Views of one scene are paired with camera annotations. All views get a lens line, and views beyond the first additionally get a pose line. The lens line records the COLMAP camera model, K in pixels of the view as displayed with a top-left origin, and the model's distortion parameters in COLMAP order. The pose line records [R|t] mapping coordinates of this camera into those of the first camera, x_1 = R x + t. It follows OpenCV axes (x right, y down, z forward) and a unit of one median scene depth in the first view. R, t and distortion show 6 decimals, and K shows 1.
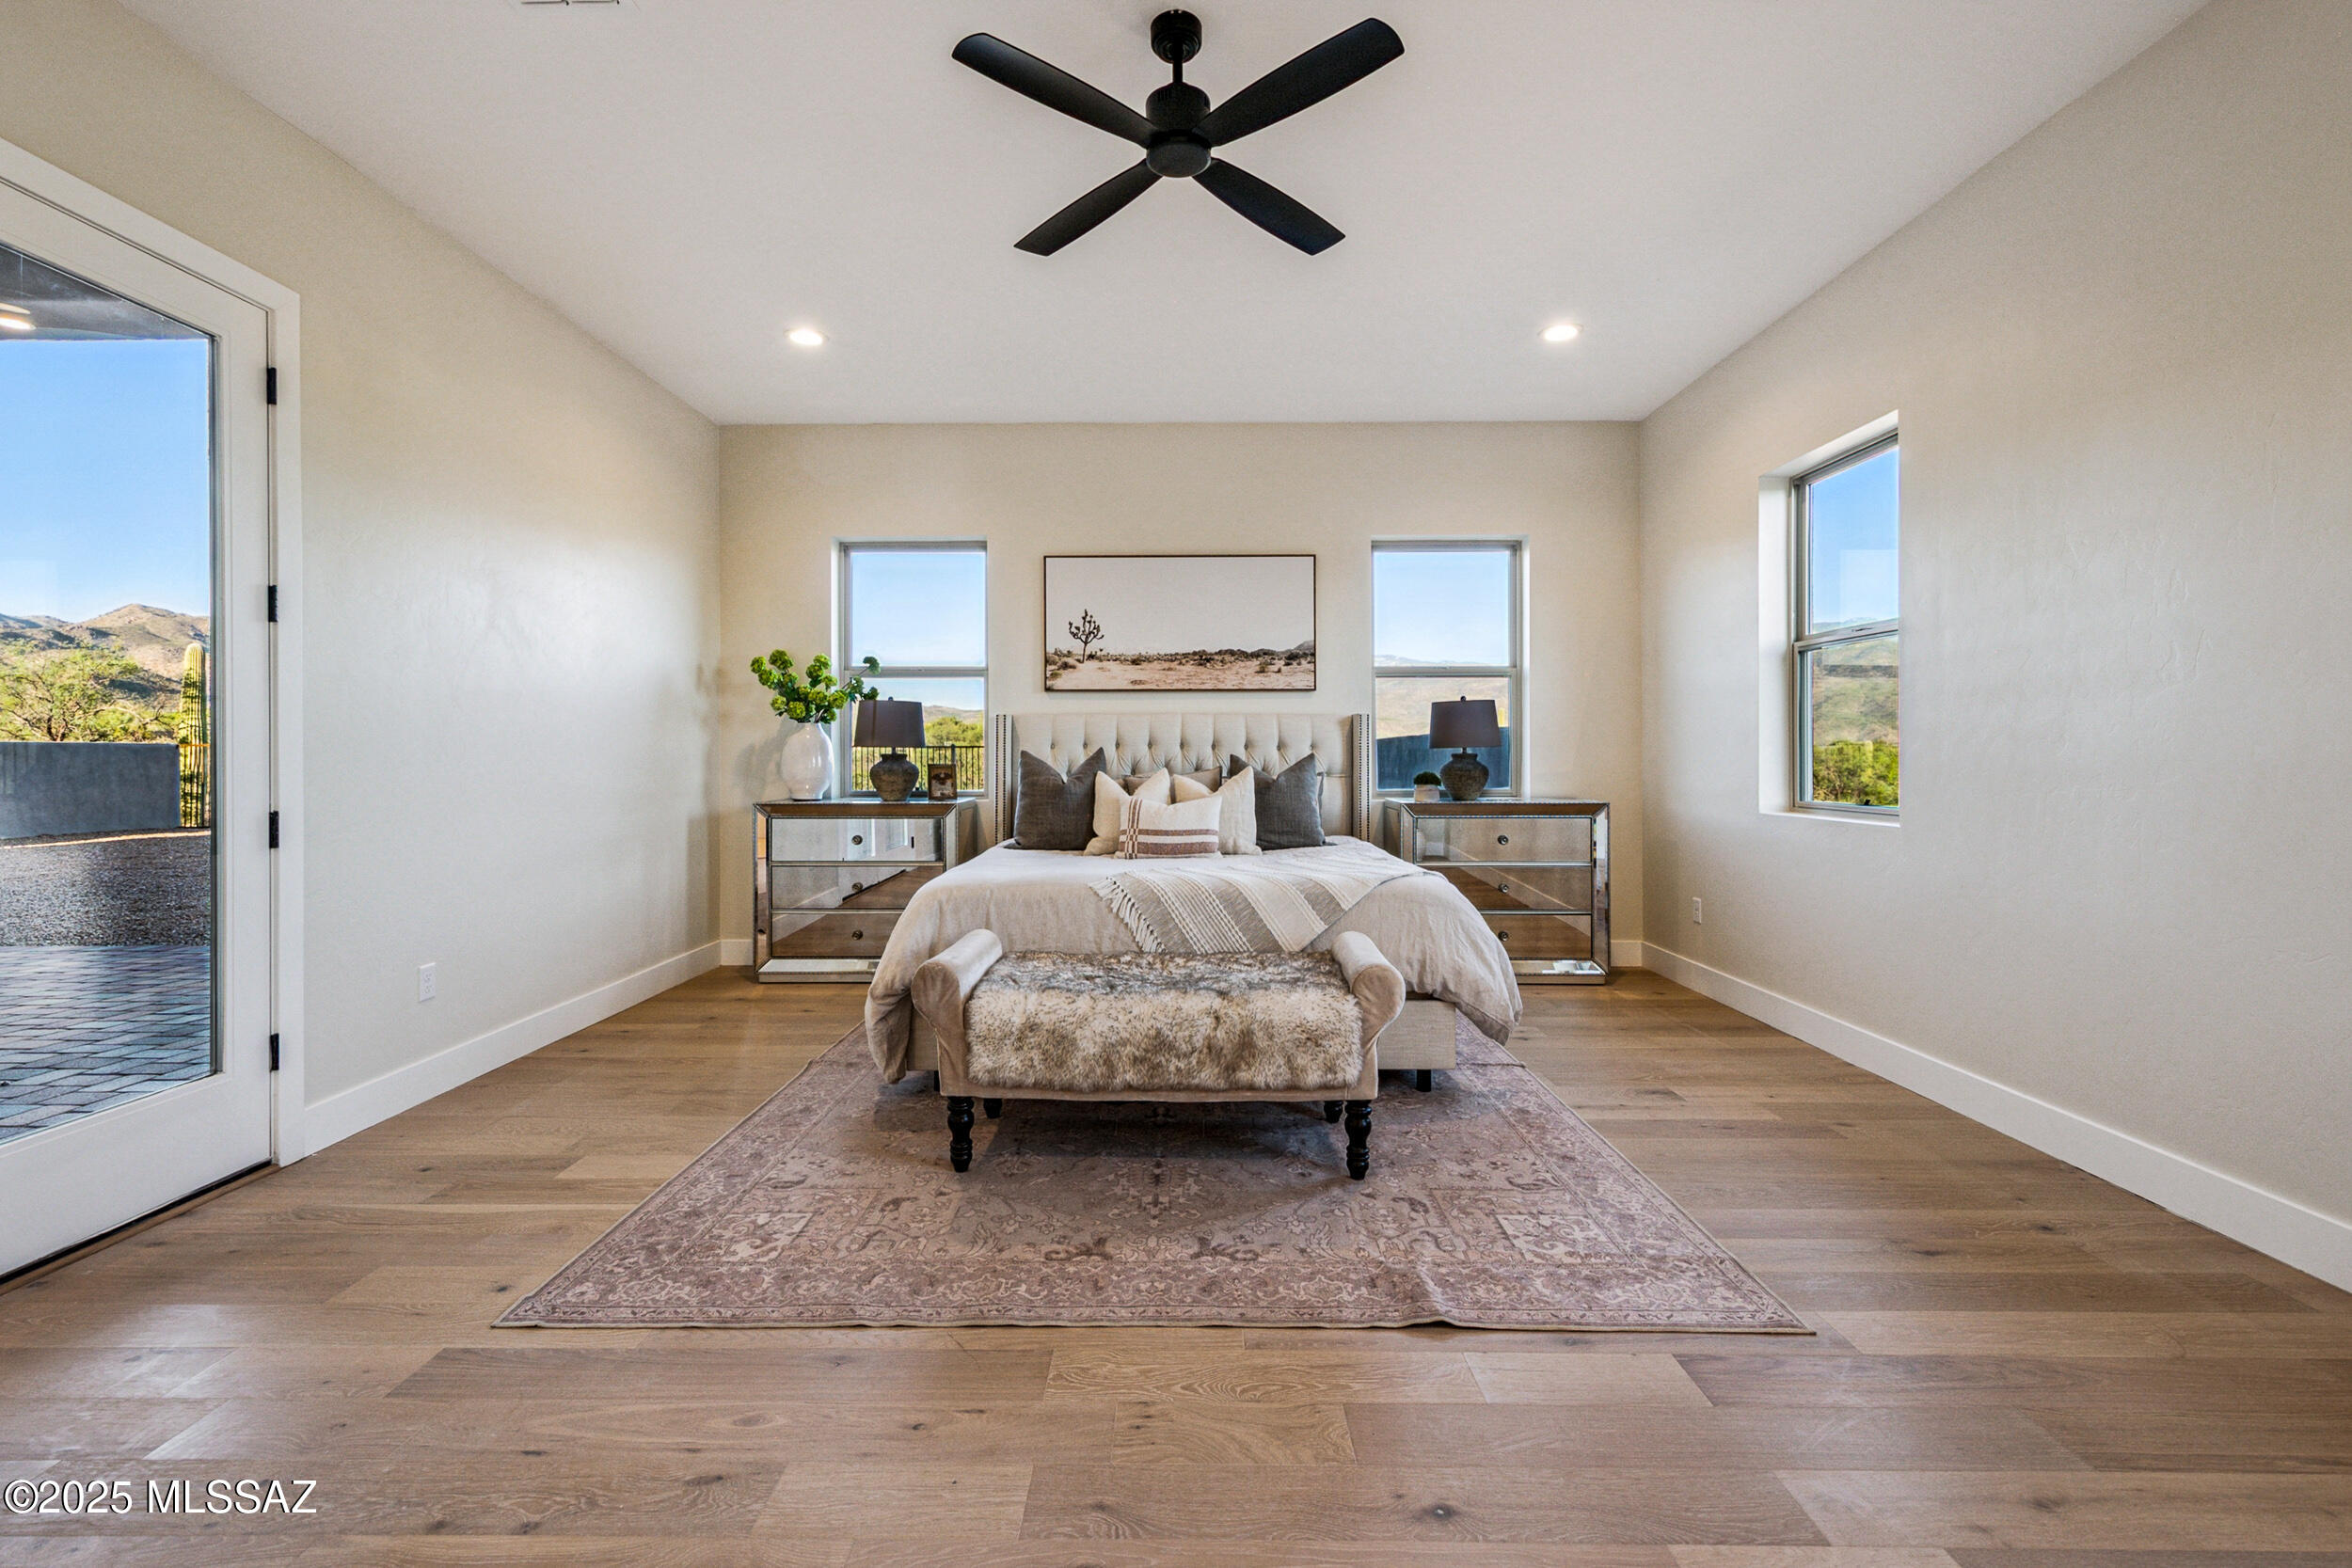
lens RADIAL K [[1031.4, 0, 1178.0], [0, 1031.4, 750.3], [0, 0, 1]] dist [0.008248, -0.000472]
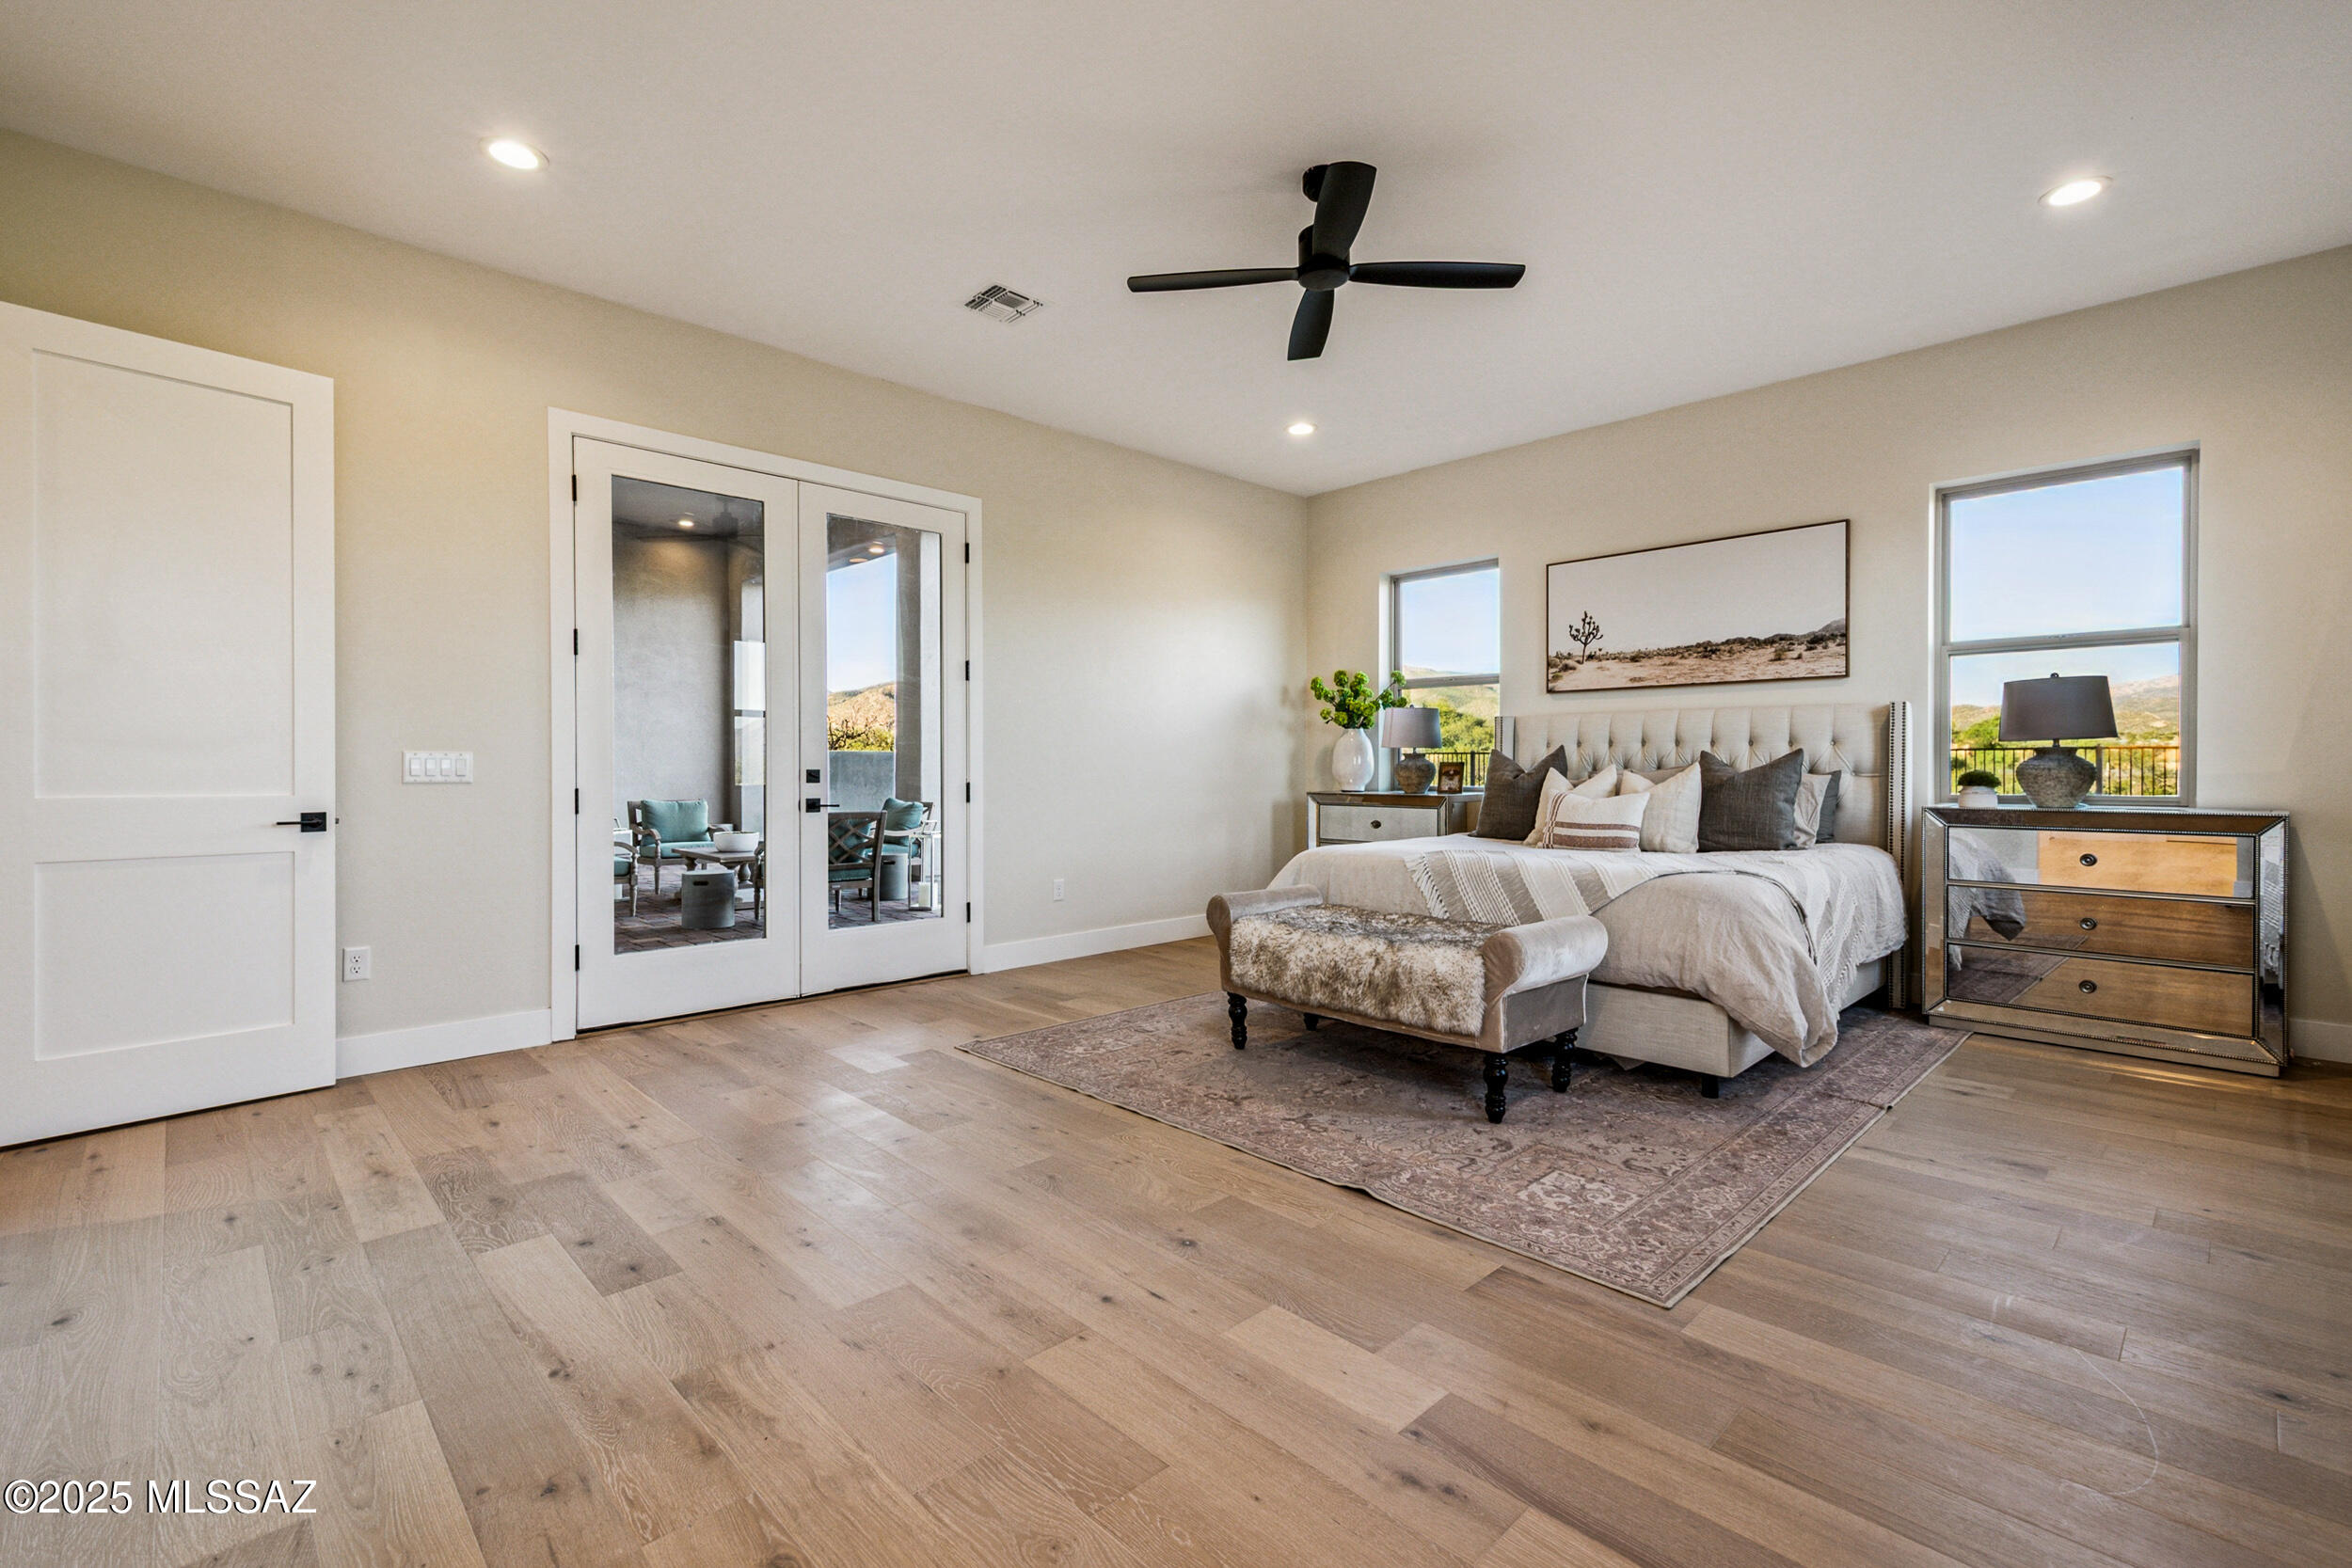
lens RADIAL K [[1041.6, 0, 1173.9], [0, 1041.6, 771.5], [0, 0, 1]] dist [0.006931, -0.000394]
pose [[0.695987, 0.004306, -0.718042, 0.450234], [0.003032, 0.999955, 0.008936, 0.014671], [0.718048, -0.008396, 0.695943, -0.018283]]
